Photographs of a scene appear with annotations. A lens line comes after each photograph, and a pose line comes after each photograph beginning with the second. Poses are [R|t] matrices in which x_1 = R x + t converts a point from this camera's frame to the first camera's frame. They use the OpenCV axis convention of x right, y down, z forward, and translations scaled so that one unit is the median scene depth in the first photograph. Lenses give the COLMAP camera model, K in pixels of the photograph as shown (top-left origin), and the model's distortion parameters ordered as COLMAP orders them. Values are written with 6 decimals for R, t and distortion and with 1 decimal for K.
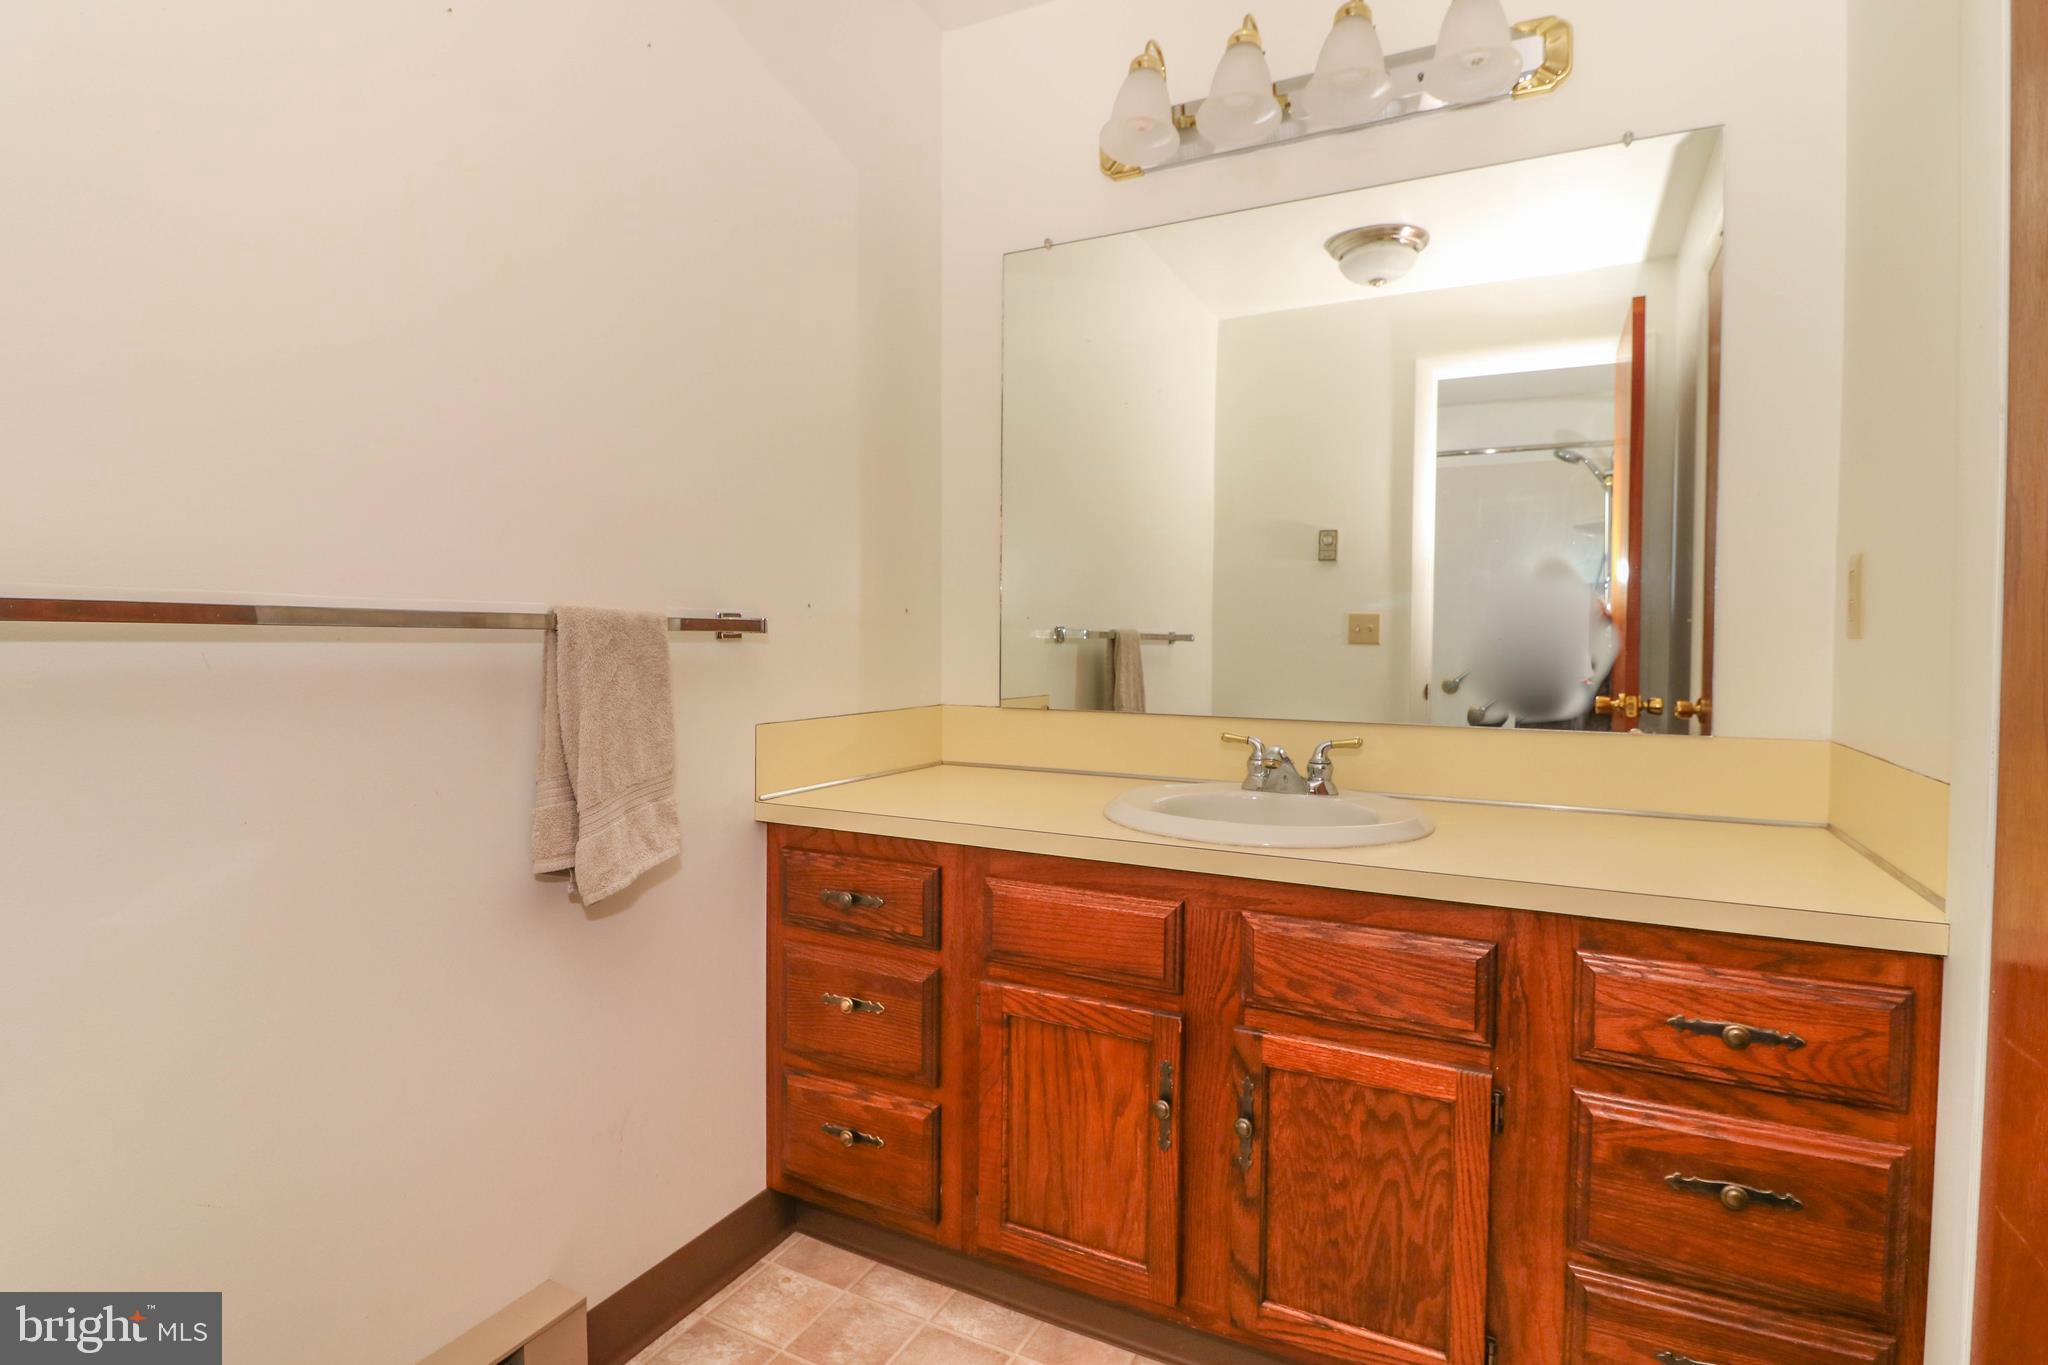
lens RADIAL K [[1078.1, 0, 1001.4], [0, 1078.1, 646.2], [0, 0, 1]] dist [-0.011459, -0.007744]
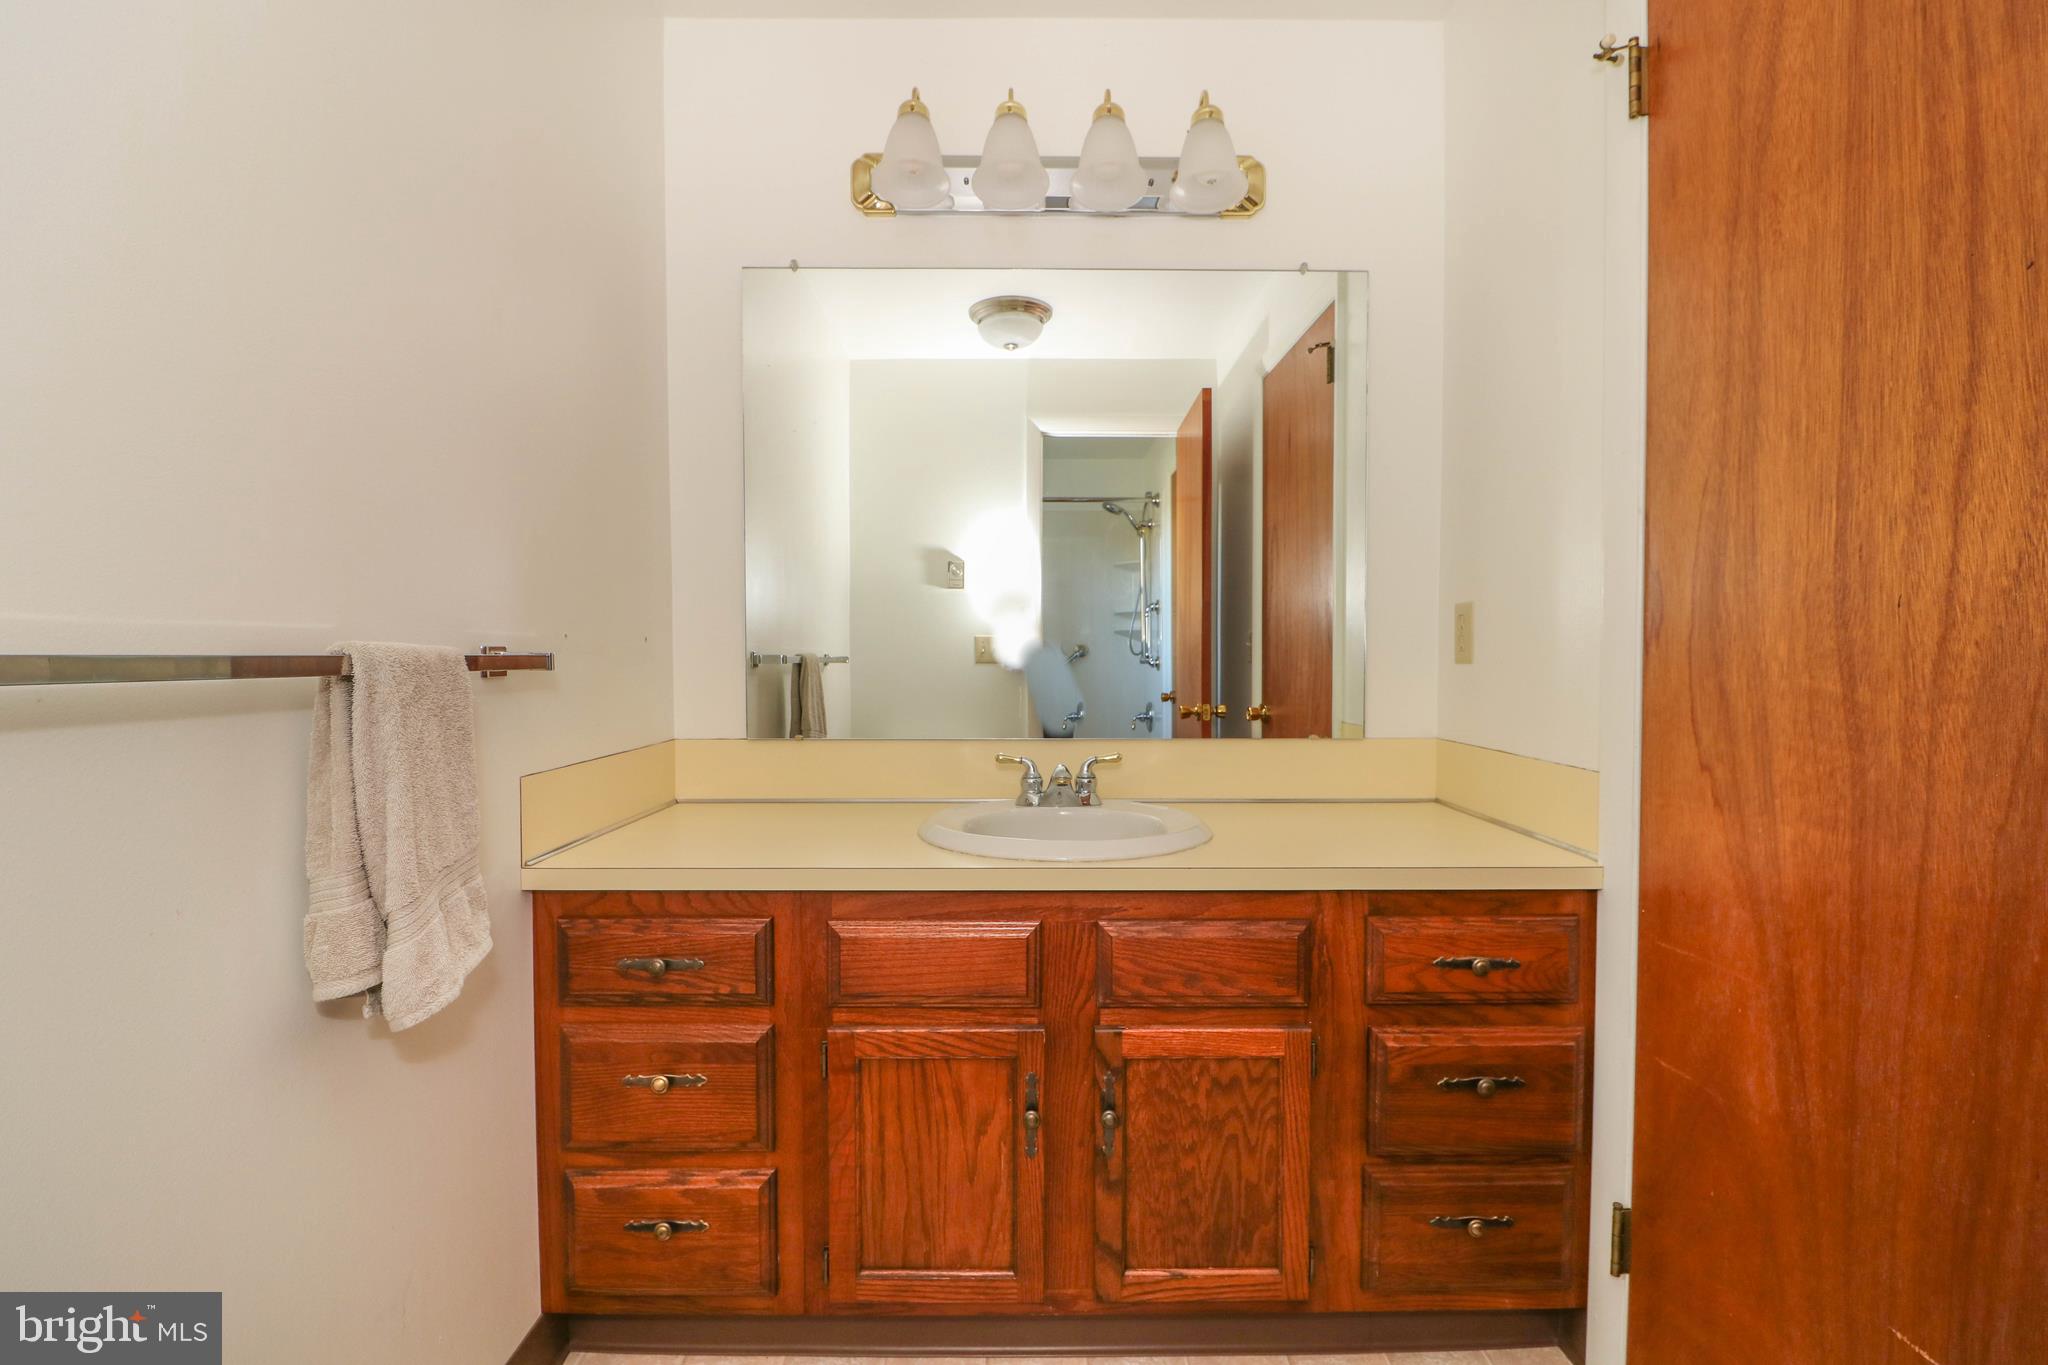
lens RADIAL K [[992.6, 0, 1034.7], [0, 992.6, 667.8], [0, 0, 1]] dist [-0.005771, -0.011064]
pose [[0.872903, -0.014379, 0.487682, -0.310549], [0.010351, 0.999886, 0.010954, -0.022014], [-0.487784, -0.004513, 0.872953, 0.150299]]
